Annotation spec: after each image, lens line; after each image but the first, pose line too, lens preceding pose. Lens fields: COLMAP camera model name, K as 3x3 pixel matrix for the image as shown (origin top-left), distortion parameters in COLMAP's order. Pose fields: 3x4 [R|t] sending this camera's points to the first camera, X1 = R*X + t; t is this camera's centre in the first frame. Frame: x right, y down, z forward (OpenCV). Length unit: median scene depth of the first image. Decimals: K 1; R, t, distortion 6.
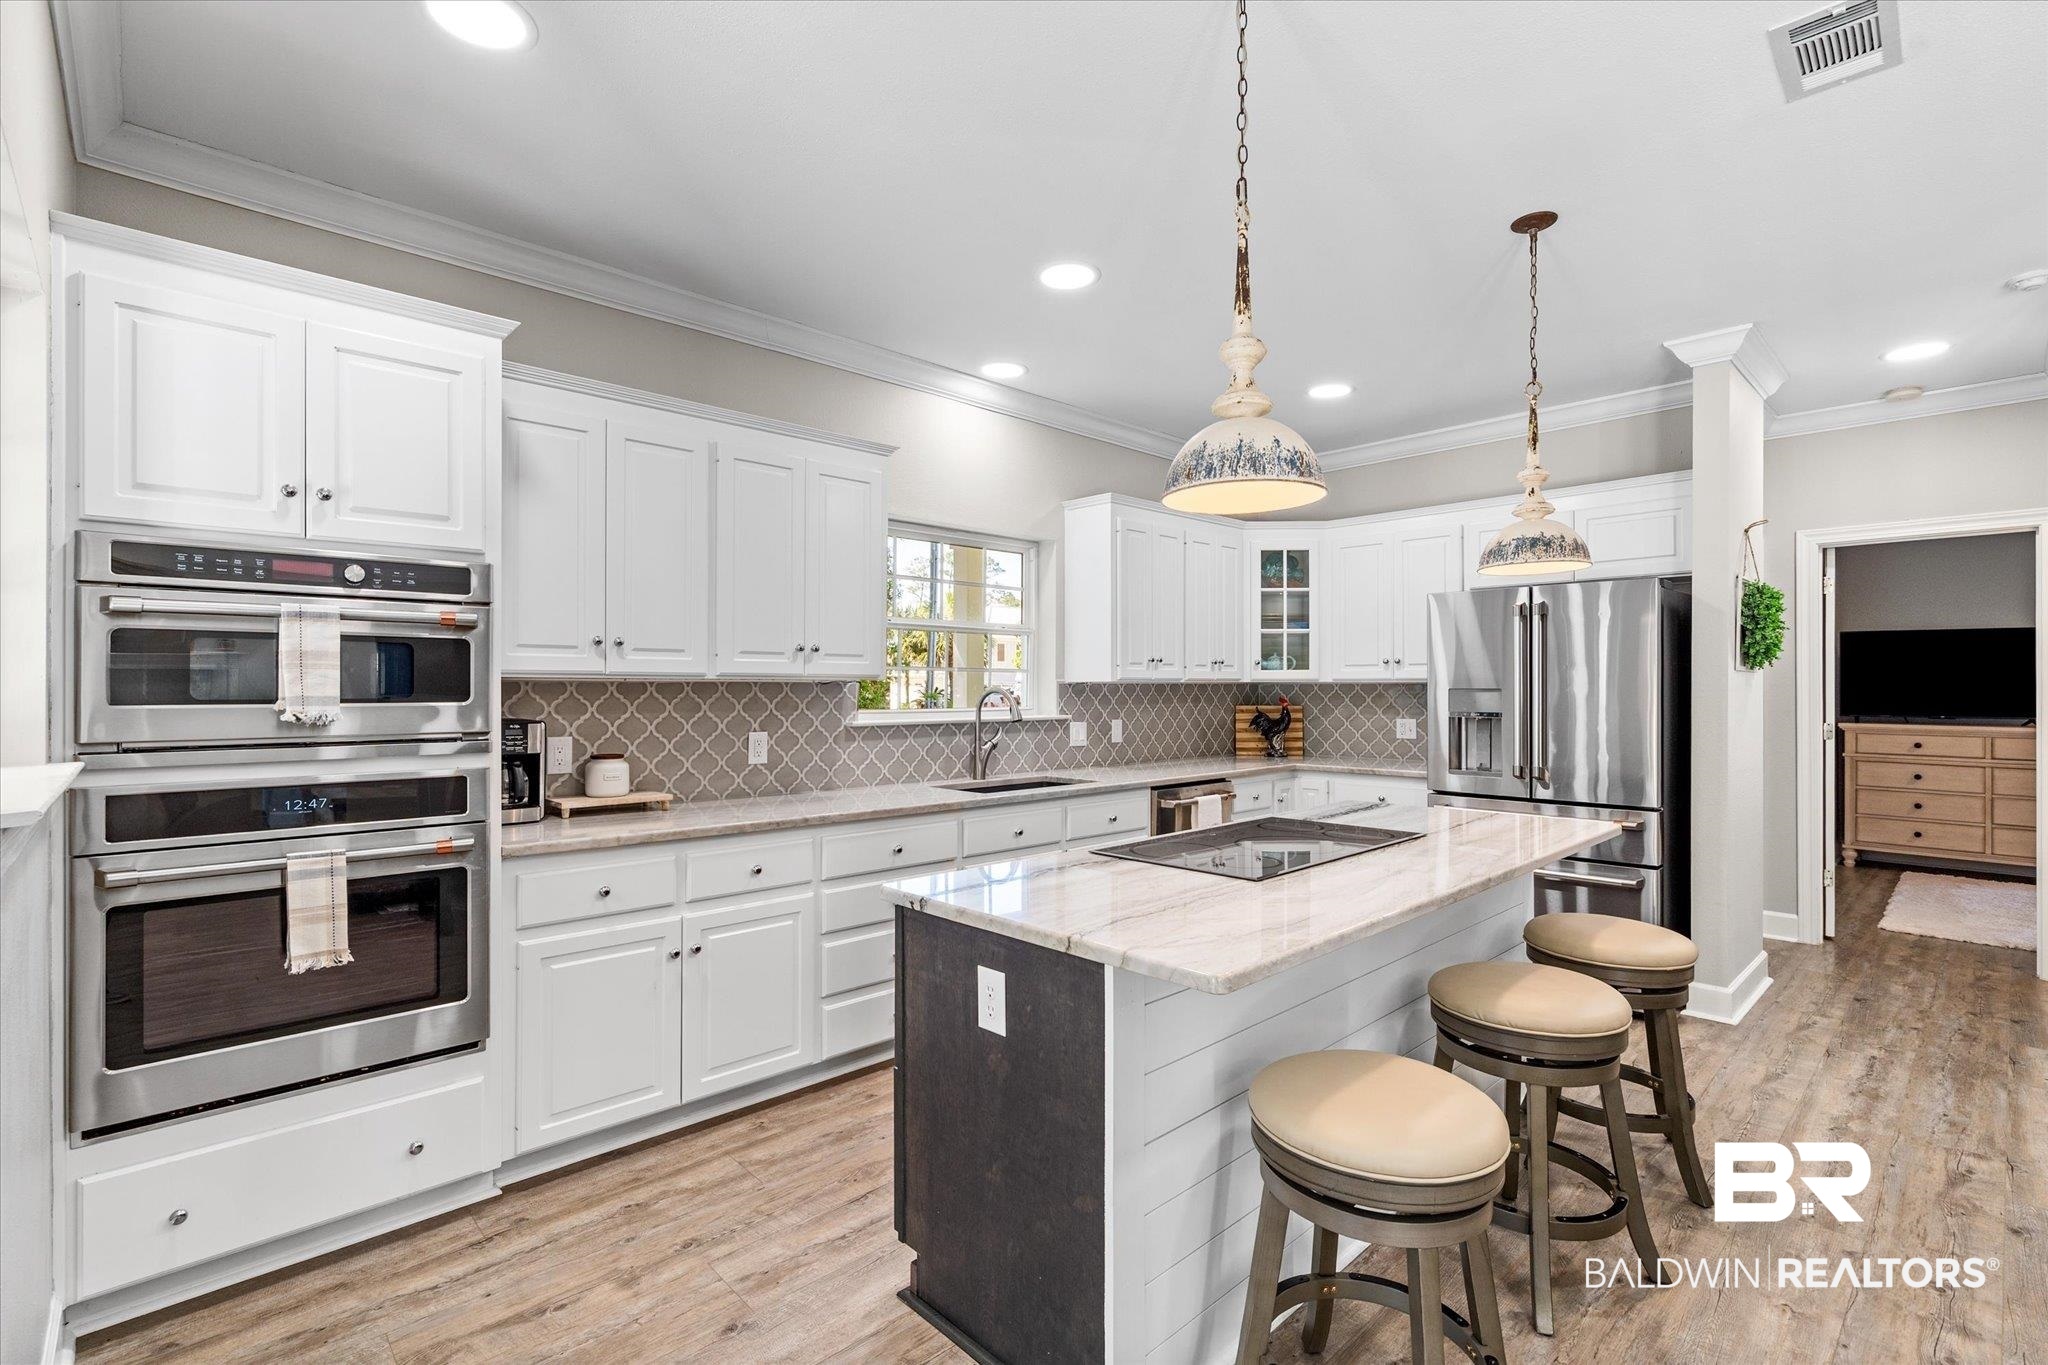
lens RADIAL K [[932.8, 0, 1014.0], [0, 932.8, 687.7], [0, 0, 1]] dist [-0.008417, 0.004916]
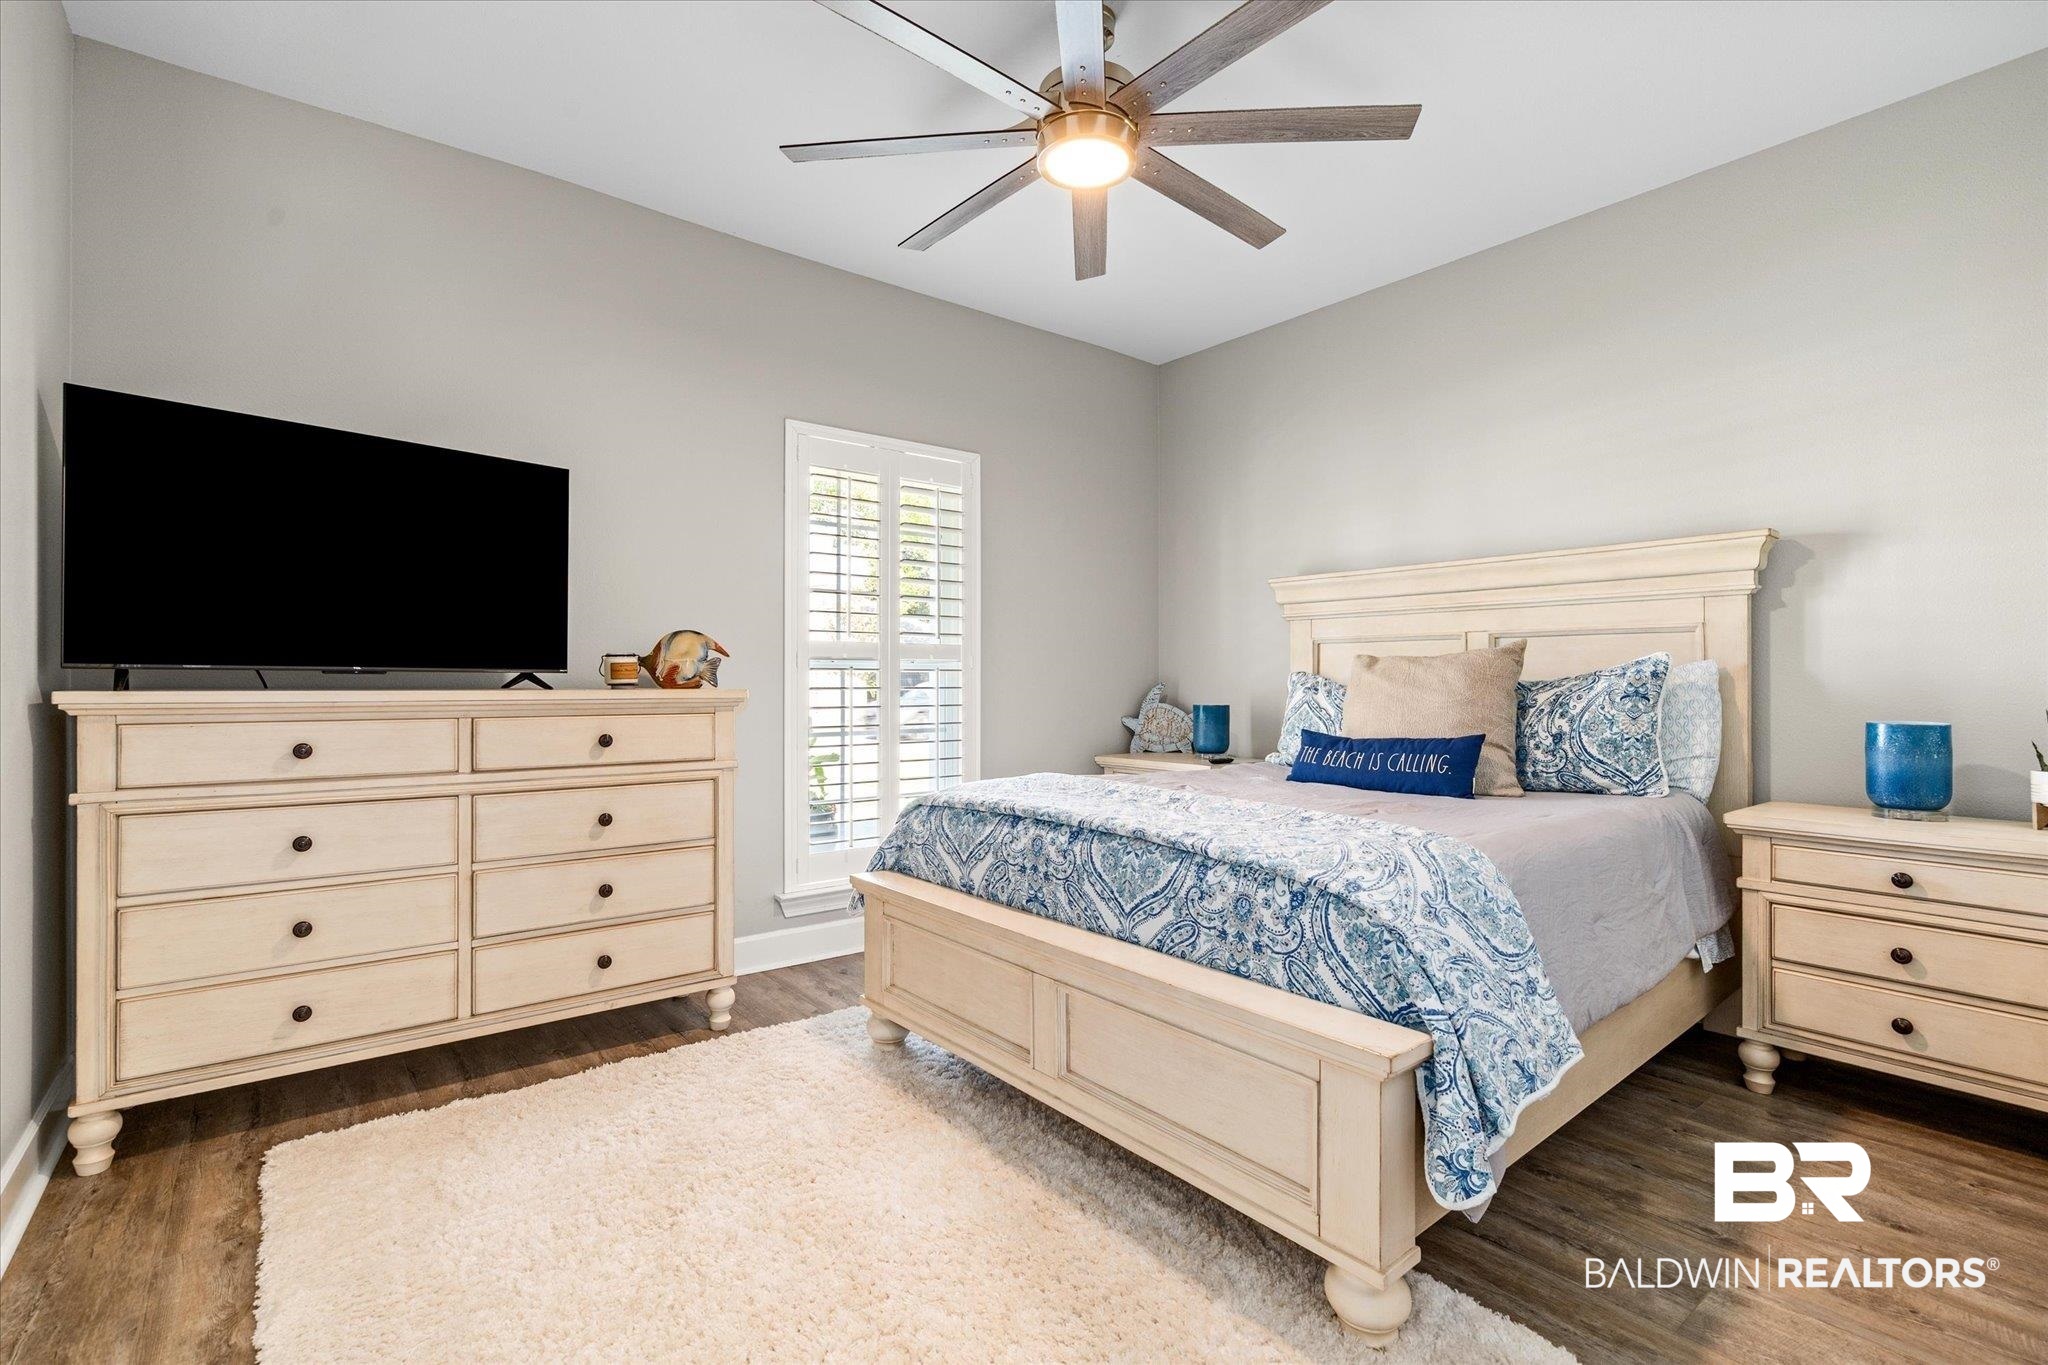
lens RADIAL K [[932.8, 0, 1010.7], [0, 932.8, 679.7], [0, 0, 1]] dist [-0.008417, 0.004916]
pose [[0.068237, 0.000347, 0.997669, 0.643671], [0.001353, 0.999999, -0.000440, 0.036044], [-0.997668, 0.001380, 0.068237, 0.710700]]
